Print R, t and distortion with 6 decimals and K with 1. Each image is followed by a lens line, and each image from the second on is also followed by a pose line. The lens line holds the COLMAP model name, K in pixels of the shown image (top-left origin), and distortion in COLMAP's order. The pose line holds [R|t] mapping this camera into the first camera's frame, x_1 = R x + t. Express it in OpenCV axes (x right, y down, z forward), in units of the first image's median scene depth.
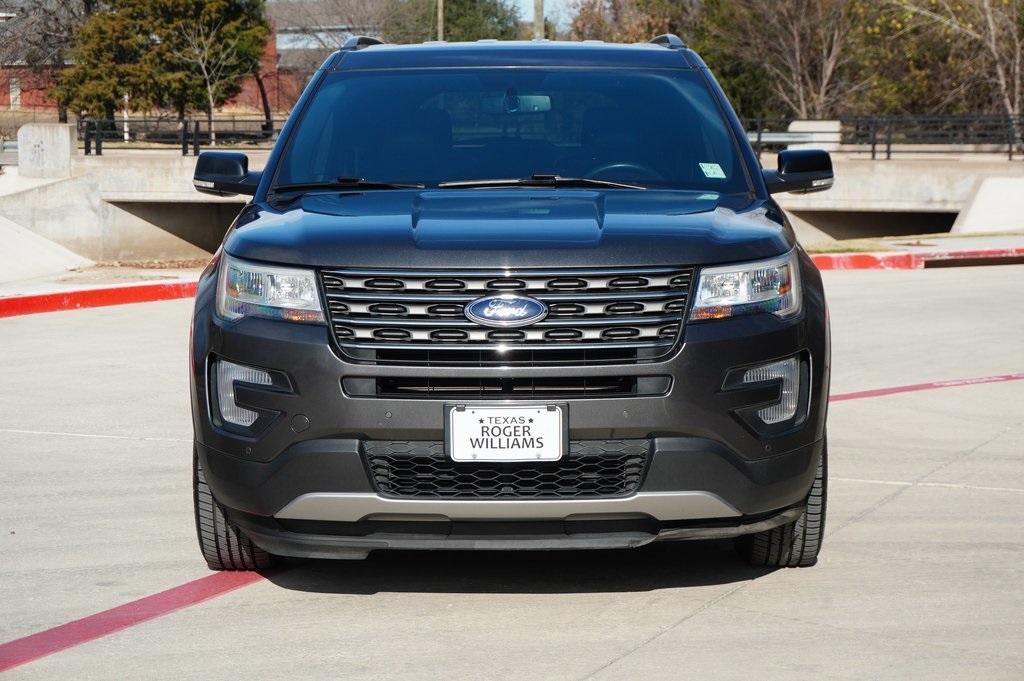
lens RADIAL K [[2222.2, 0, 511.9], [0, 2222.2, 340.4], [0, 0, 1]] dist [-0.134034, 0.000000]
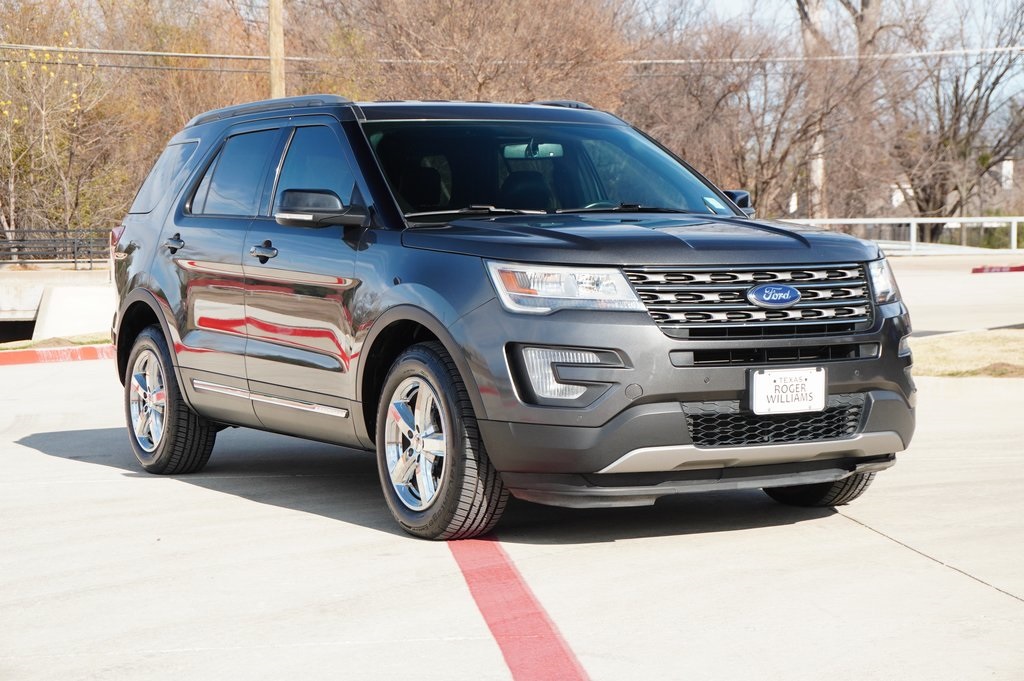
lens RADIAL K [[2222.2, 0, 512.0], [0, 2222.2, 340.6], [0, 0, 1]] dist [-0.134034, 0.000000]
pose [[0.864547, -0.024308, 0.501964, -0.746580], [0.054035, 0.997535, -0.044760, 0.059165], [-0.499639, 0.065821, 0.863729, -0.021147]]
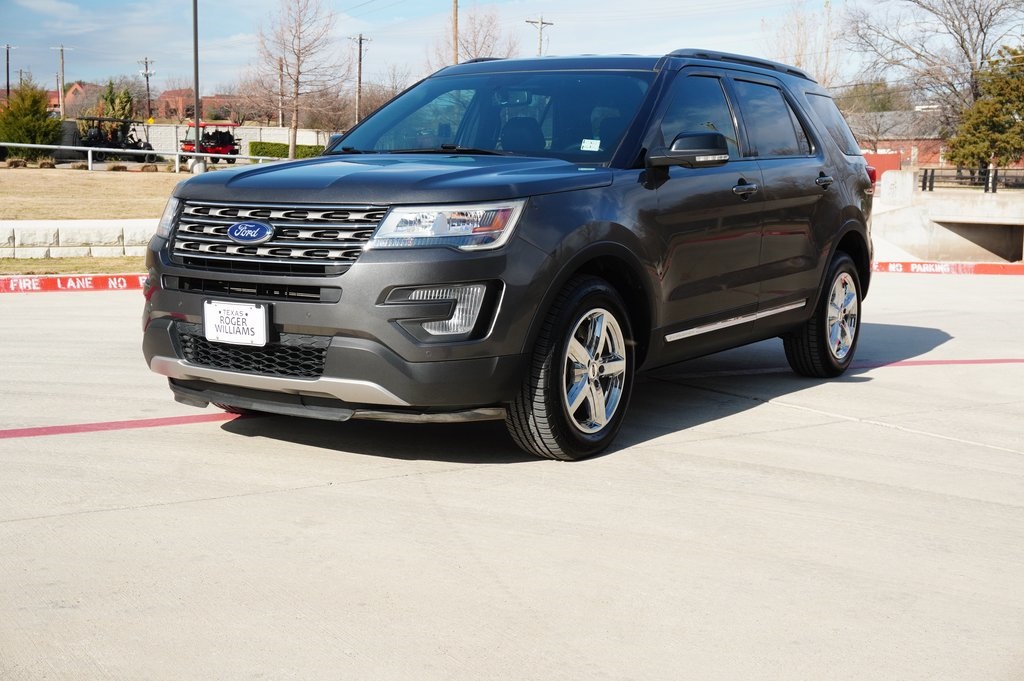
lens RADIAL K [[1347.4, 0, 512.7], [0, 1347.4, 343.8], [0, 0, 1]] dist [0.039071, 0.000000]
pose [[0.843172, 0.082516, -0.531274, 0.551449], [-0.069953, 0.996590, 0.043767, 0.006720], [0.533074, 0.000261, 0.846069, 0.381019]]
